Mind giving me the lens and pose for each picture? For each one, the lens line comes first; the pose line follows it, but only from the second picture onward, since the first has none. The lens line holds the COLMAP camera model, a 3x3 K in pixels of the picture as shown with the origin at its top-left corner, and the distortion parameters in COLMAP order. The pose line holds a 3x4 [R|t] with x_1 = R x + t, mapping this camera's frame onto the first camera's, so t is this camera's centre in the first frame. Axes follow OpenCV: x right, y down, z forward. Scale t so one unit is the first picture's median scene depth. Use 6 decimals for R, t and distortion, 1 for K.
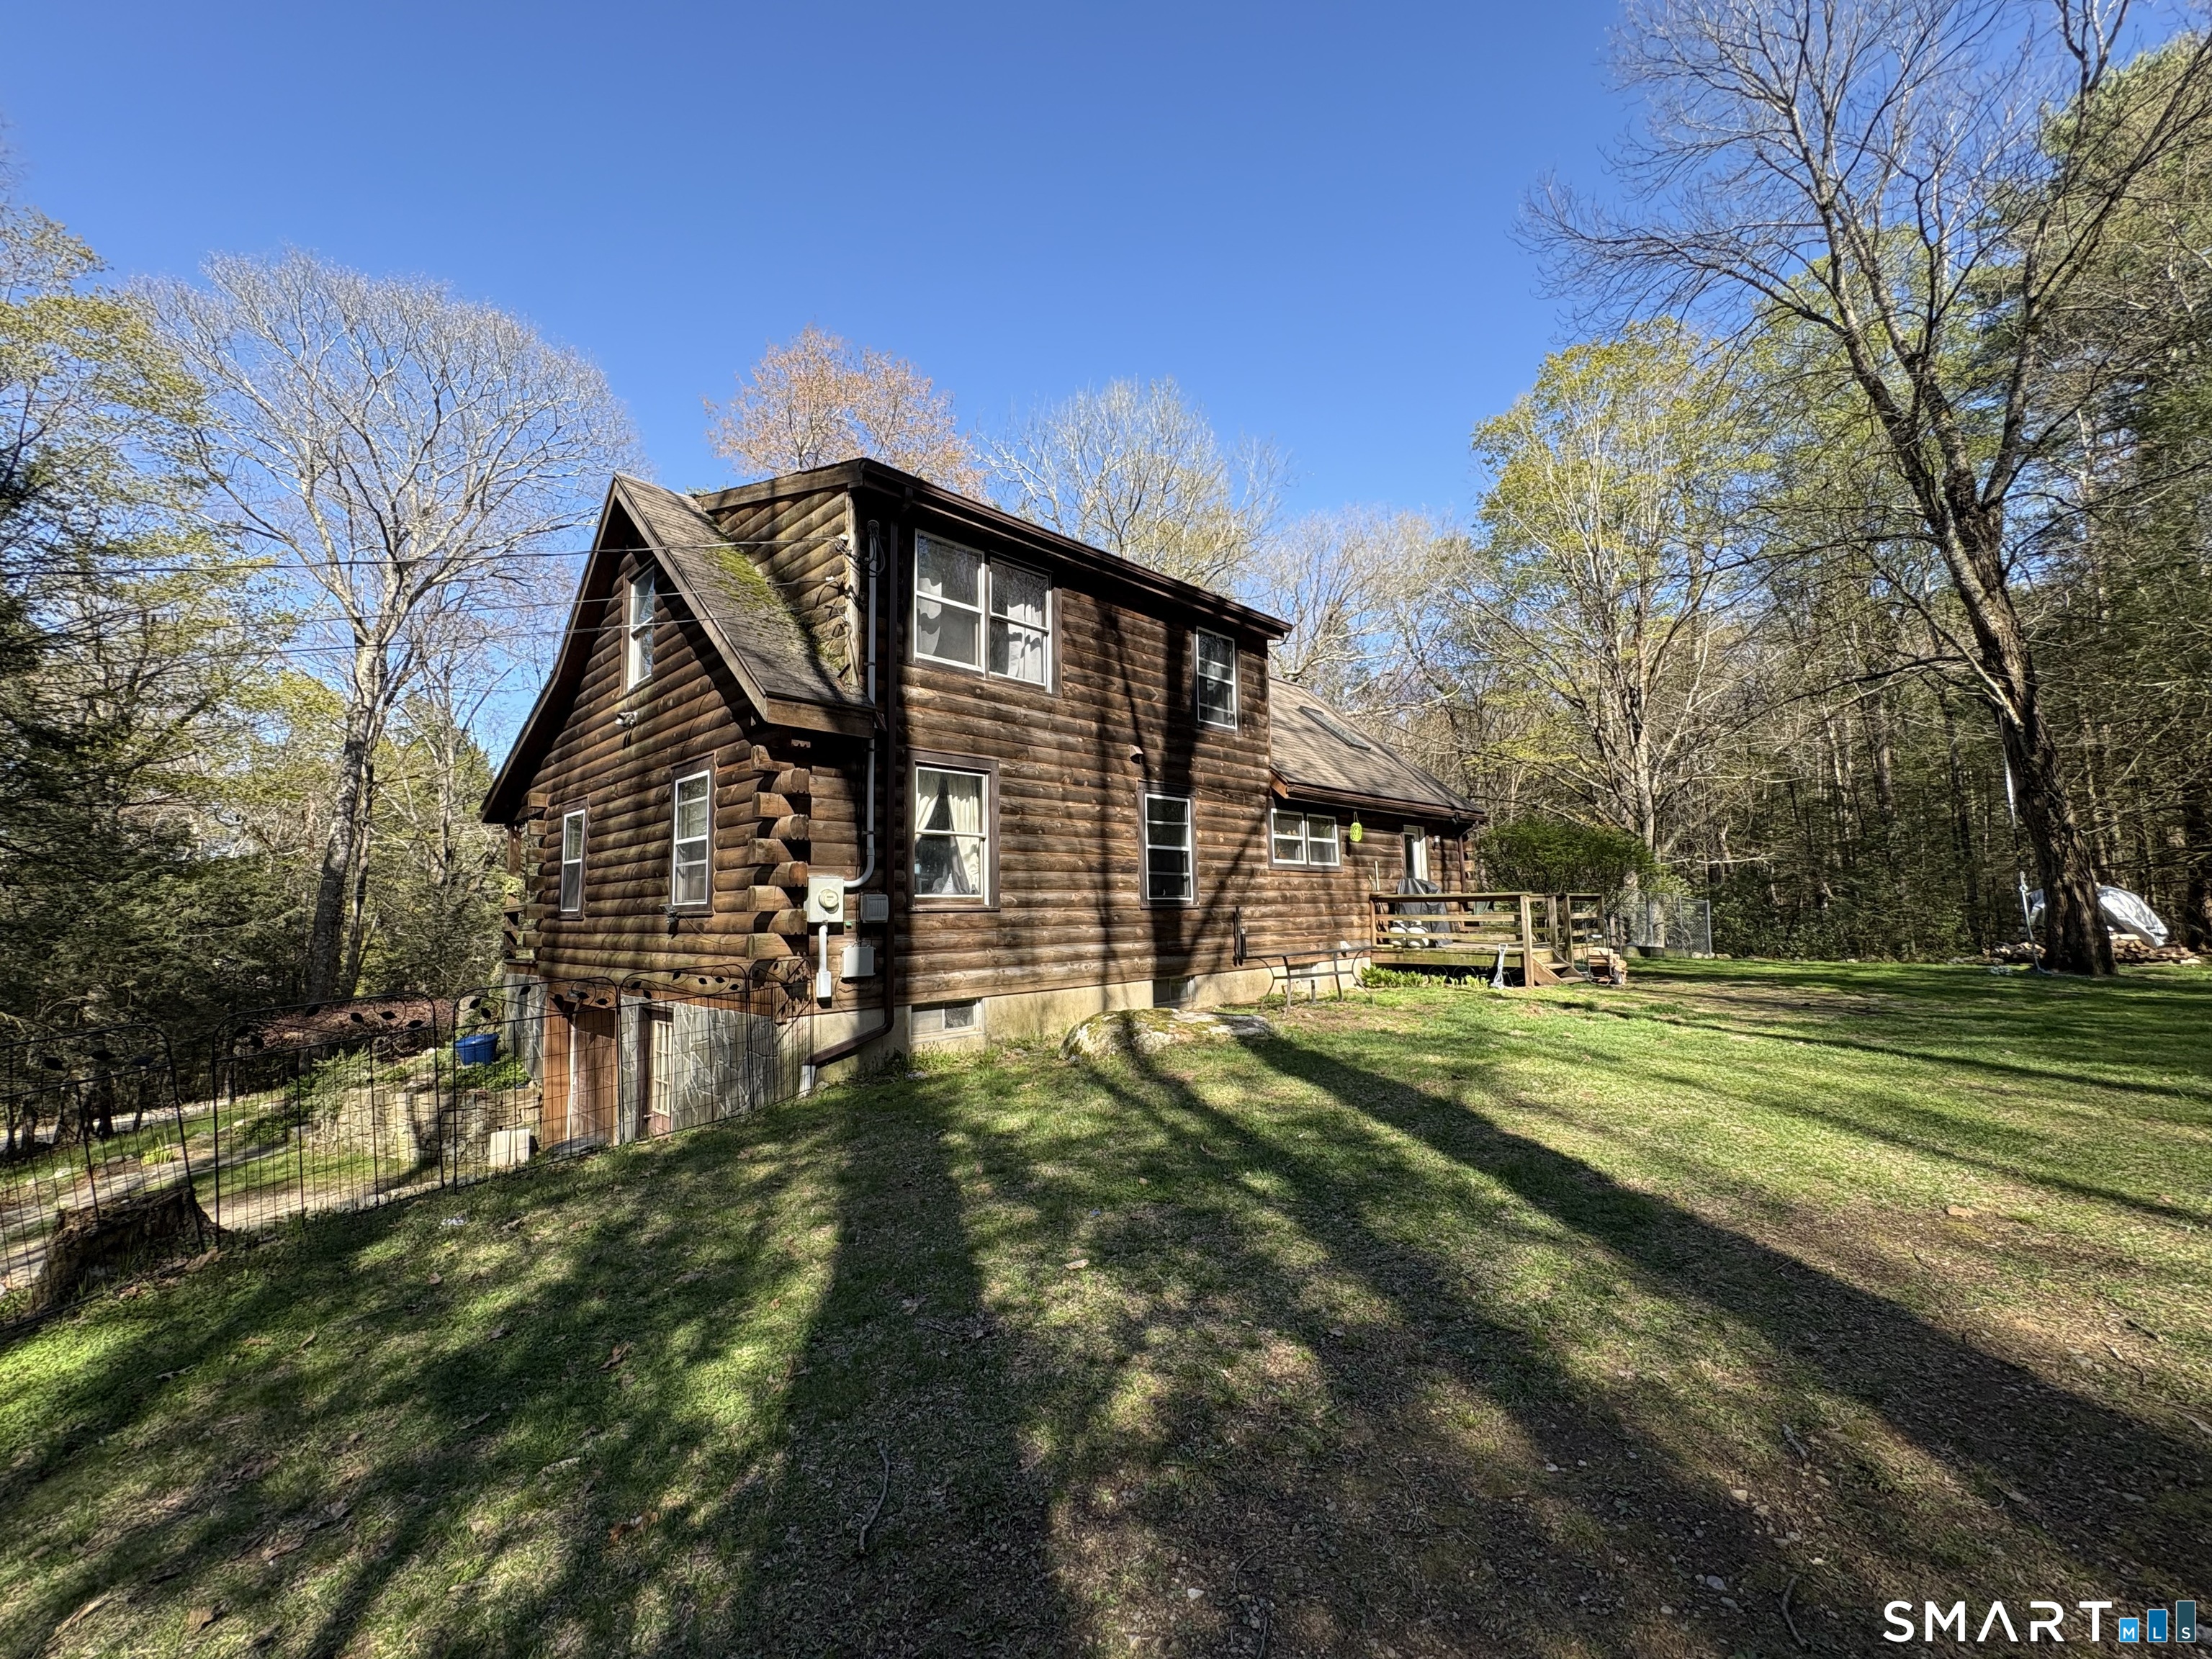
lens RADIAL K [[885.8, 0, 1106.0], [0, 885.8, 829.5], [0, 0, 1]] dist [-0.001120, -0.000173]
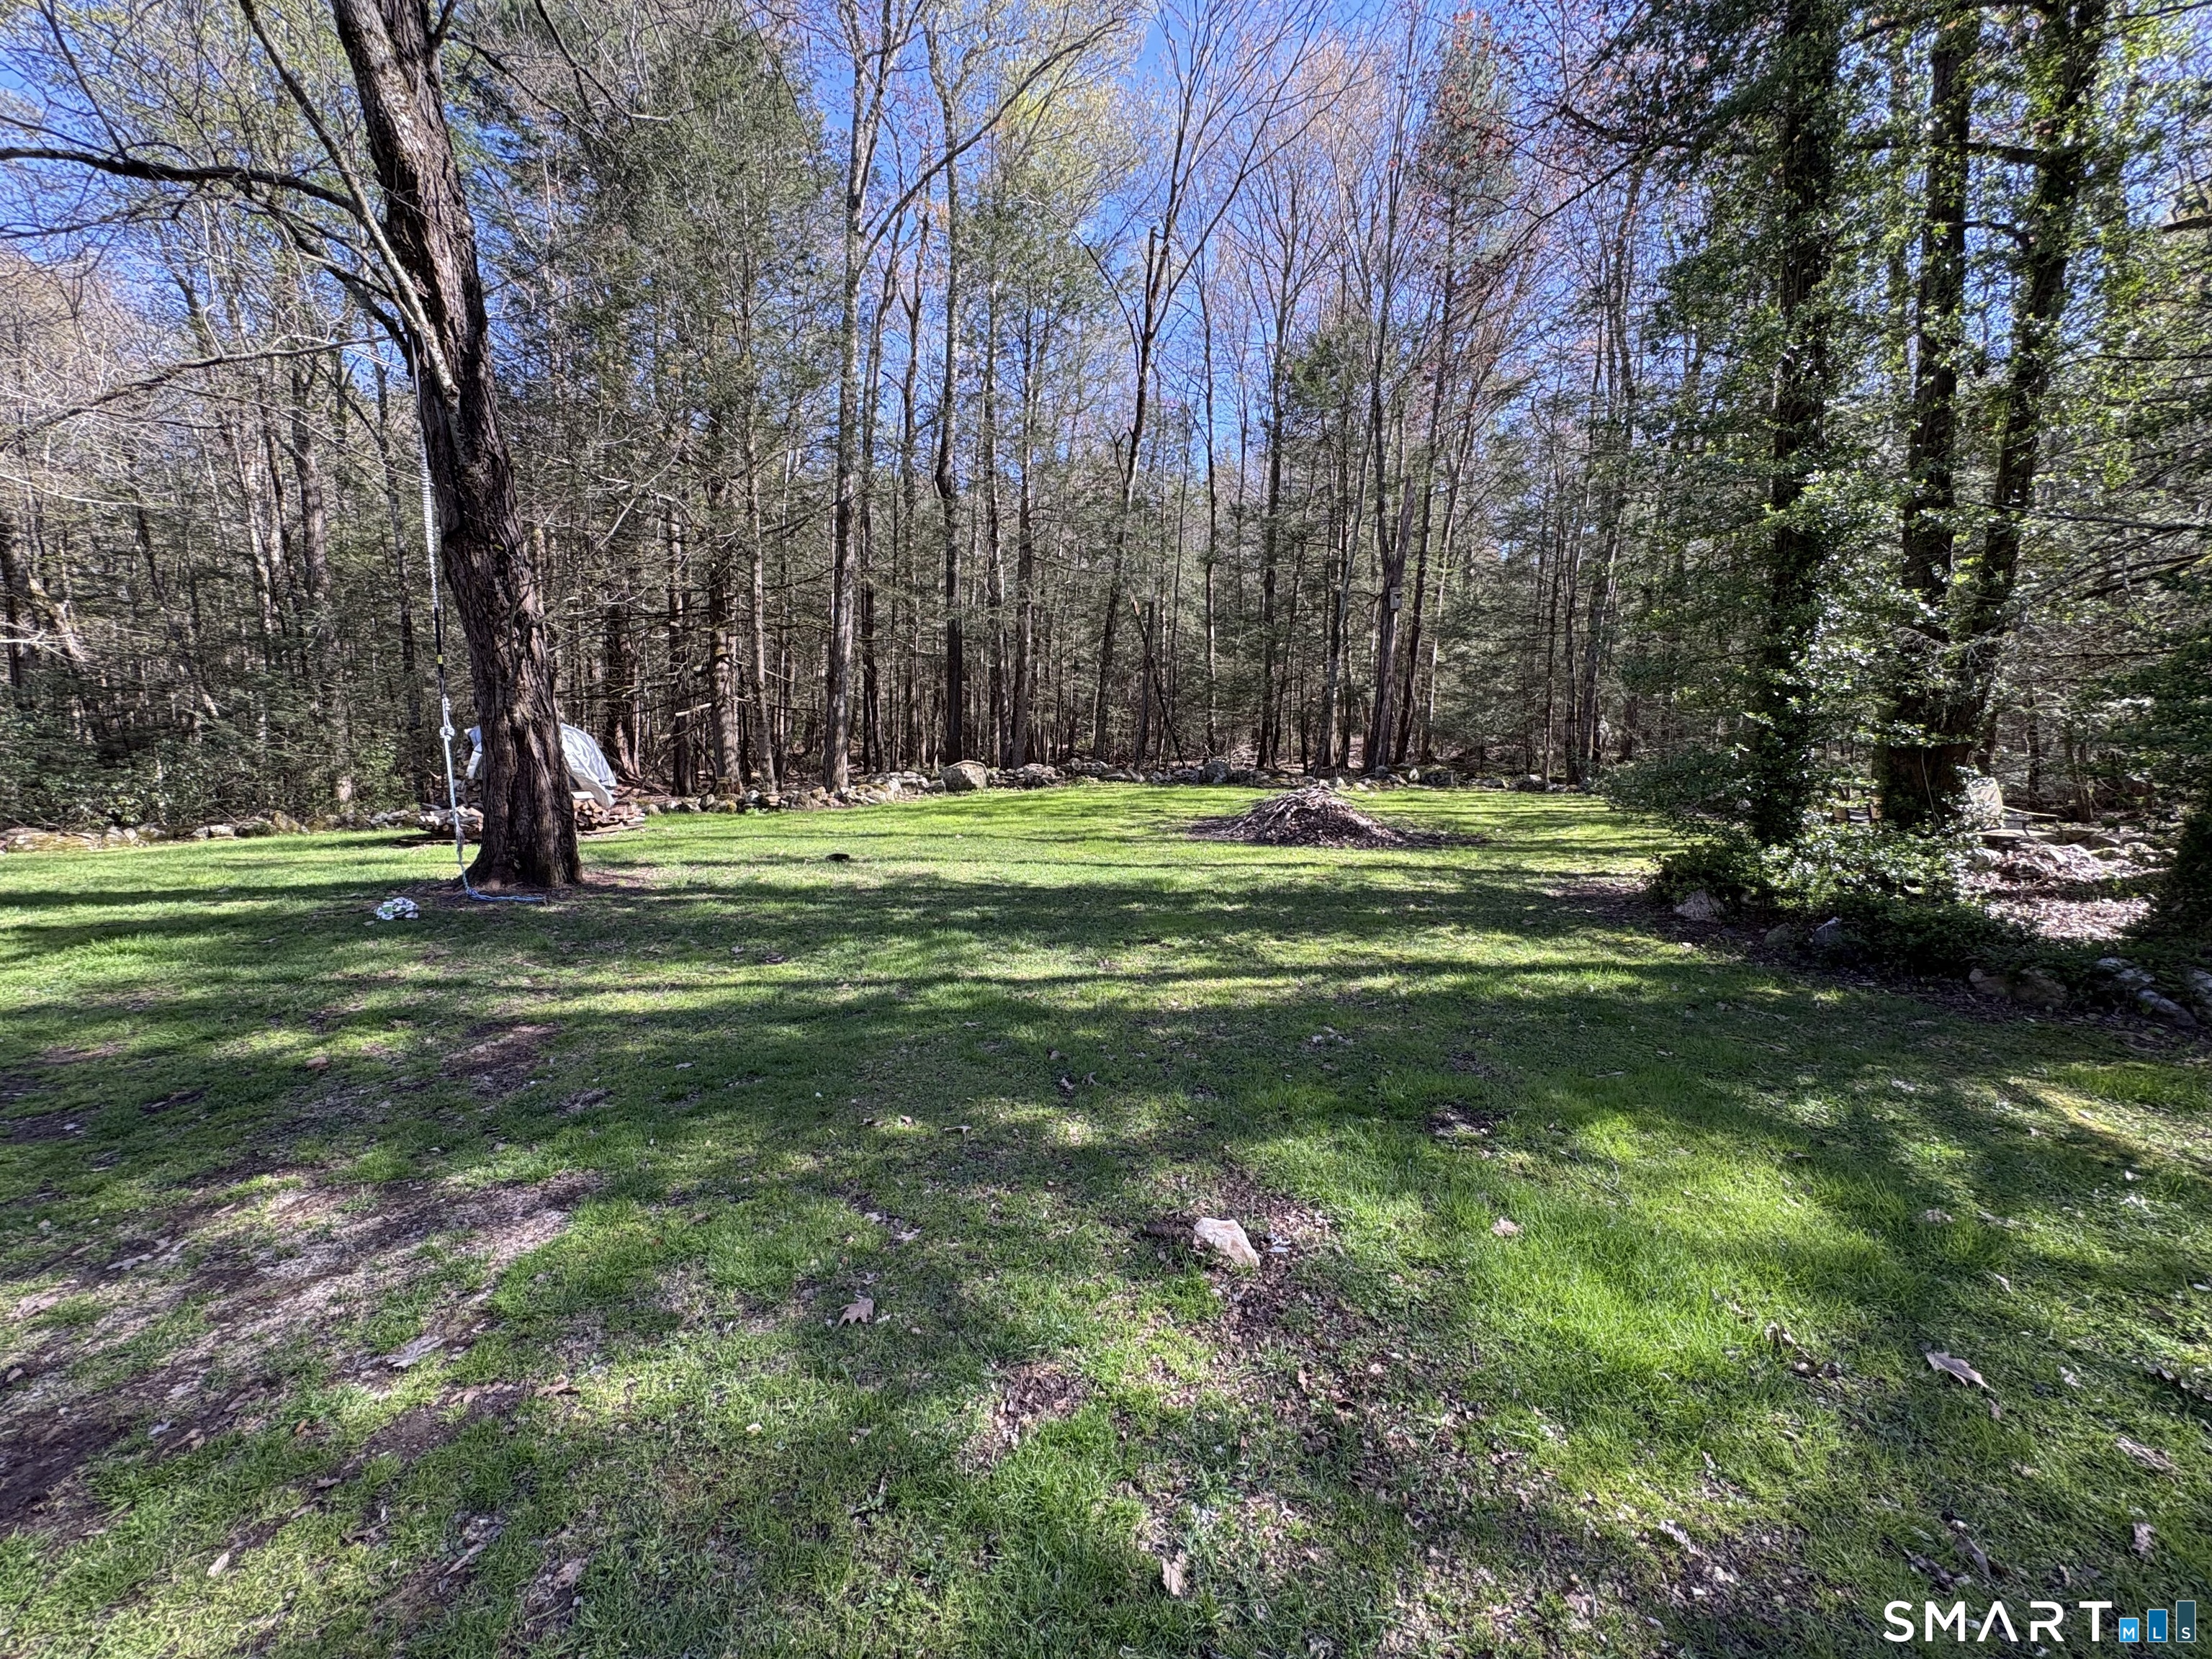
lens RADIAL K [[882.2, 0, 1106.0], [0, 882.2, 829.5], [0, 0, 1]] dist [0.004609, 0.000251]
pose [[0.156673, -0.088862, 0.983645, 0.824933], [-0.117529, 0.987190, 0.107902, 0.032931], [-0.980633, -0.132512, 0.144222, 0.764146]]
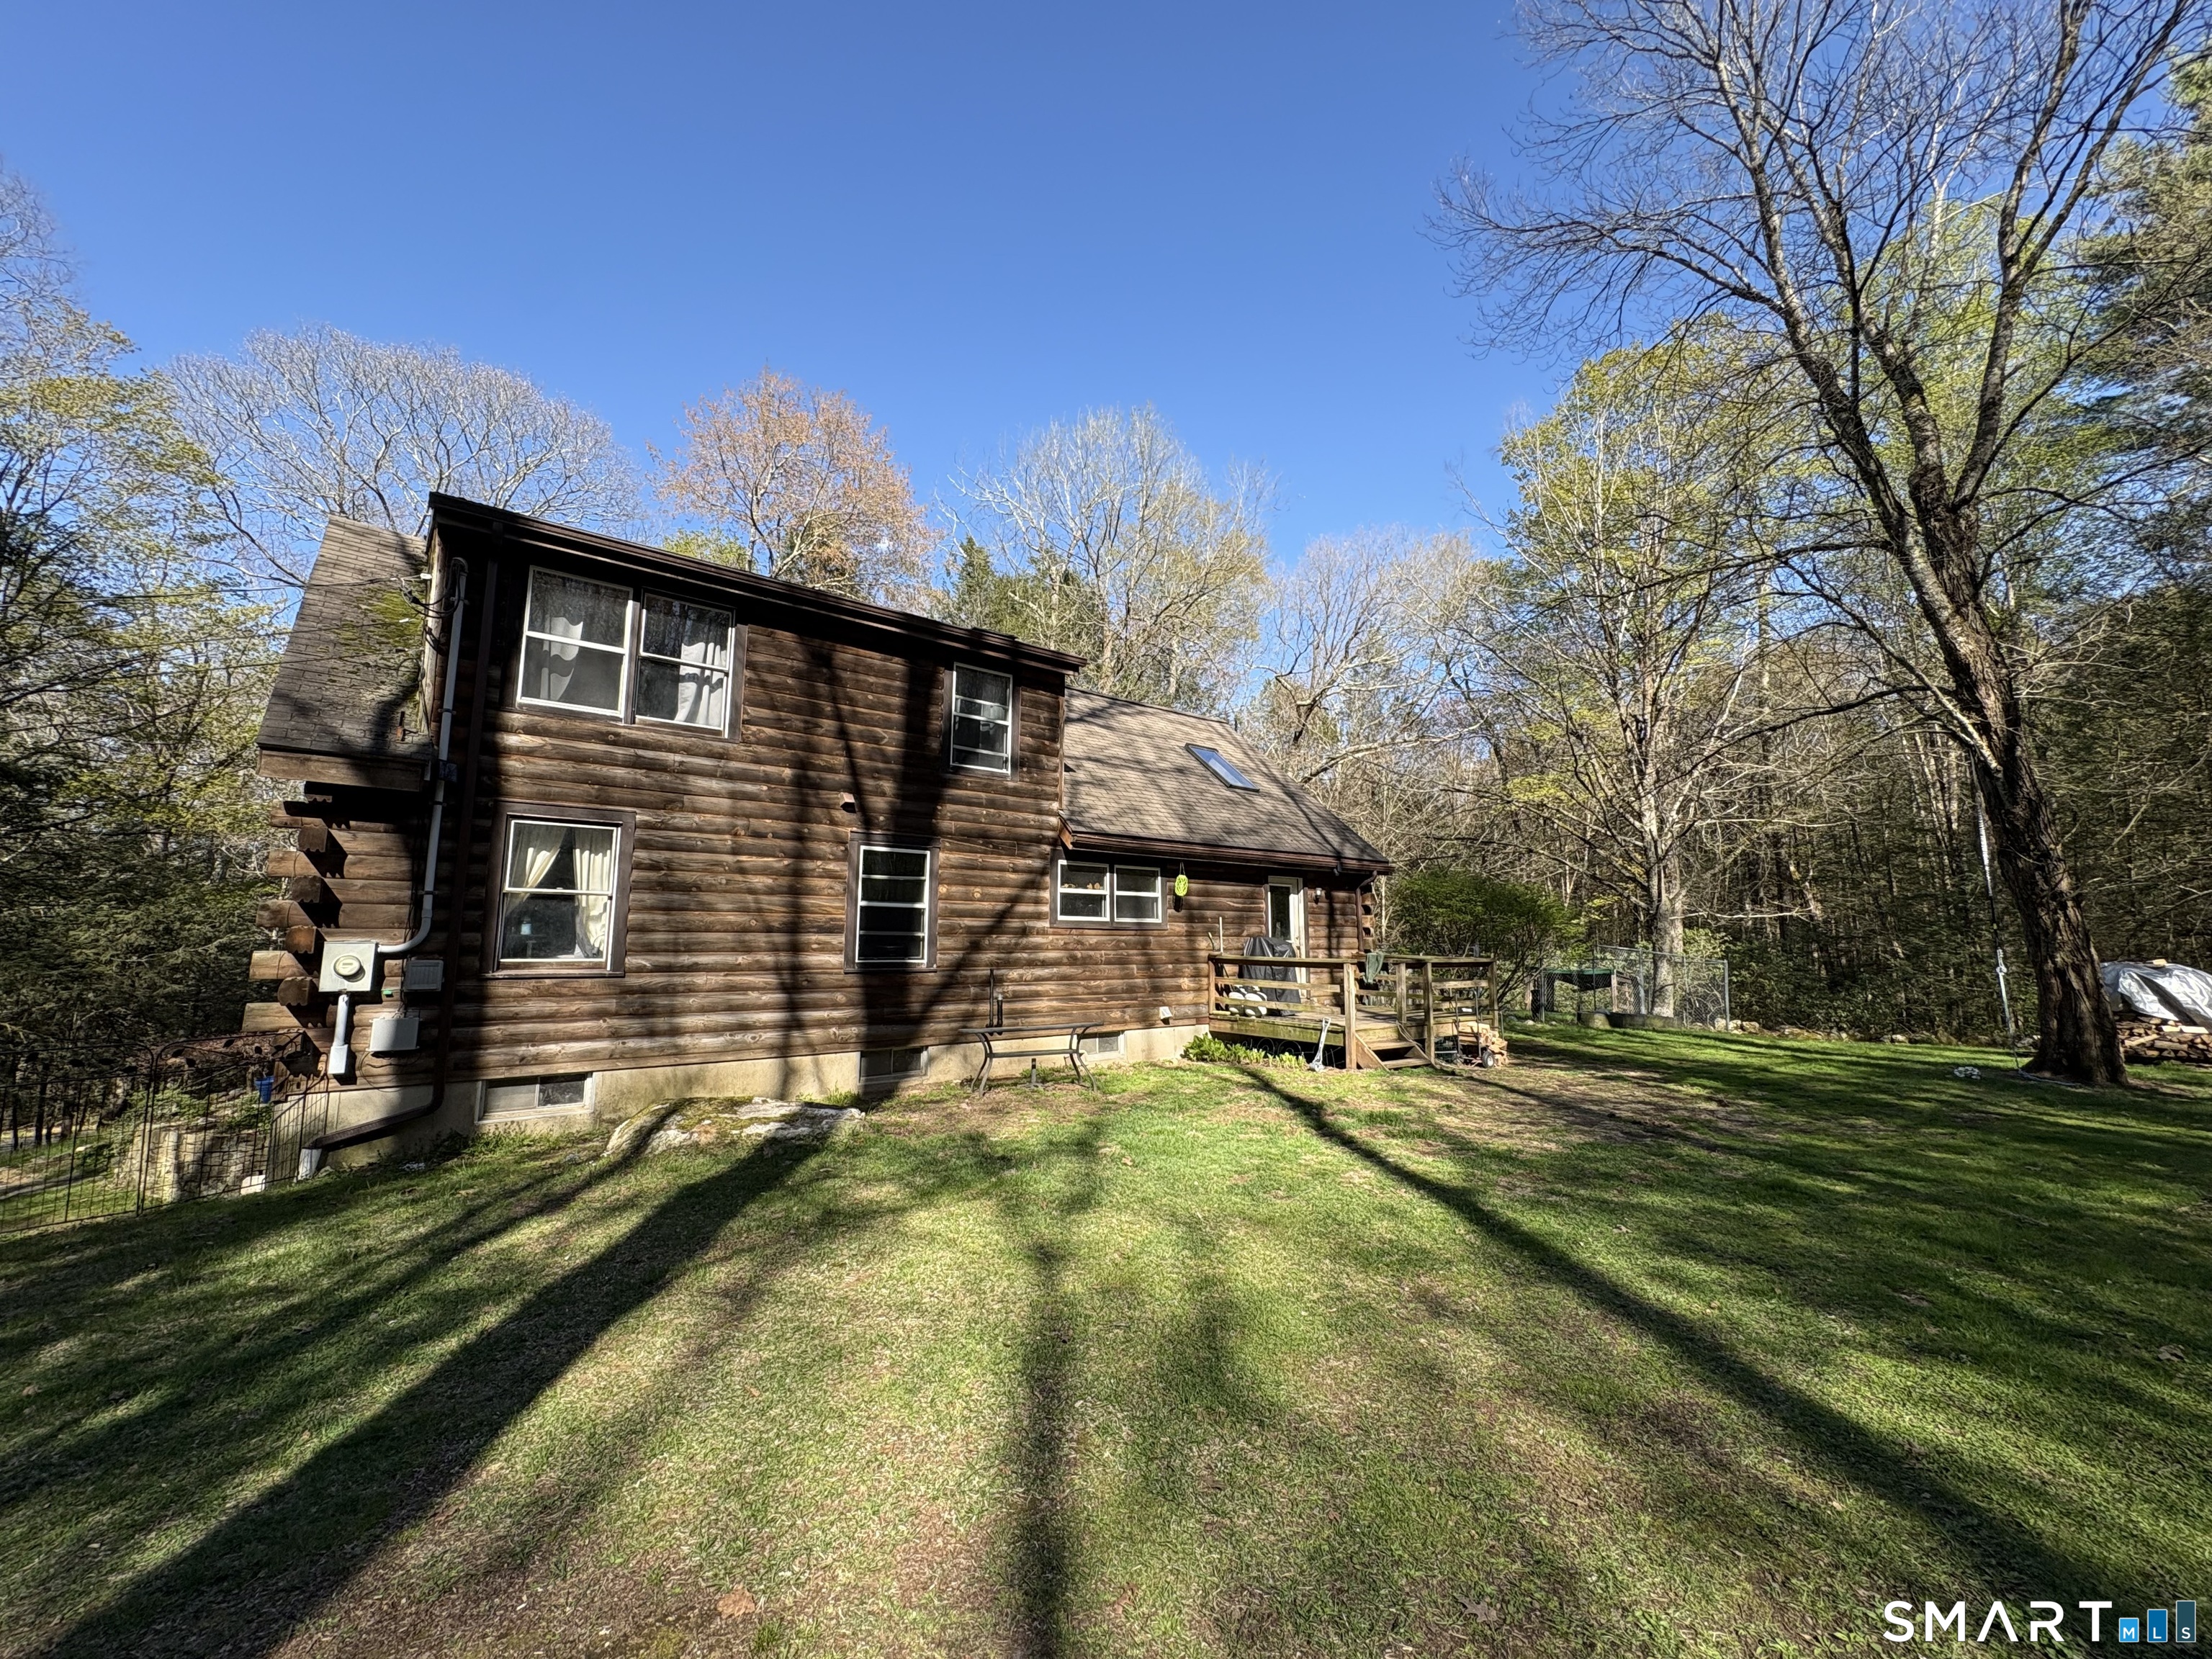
lens RADIAL K [[885.8, 0, 1106.0], [0, 885.8, 829.5], [0, 0, 1]] dist [-0.001120, -0.000173]
pose [[0.993057, 0.010582, -0.117155, 0.432146], [-0.014330, 0.999411, -0.031197, -0.034716], [0.116756, 0.032659, 0.992624, 0.130141]]
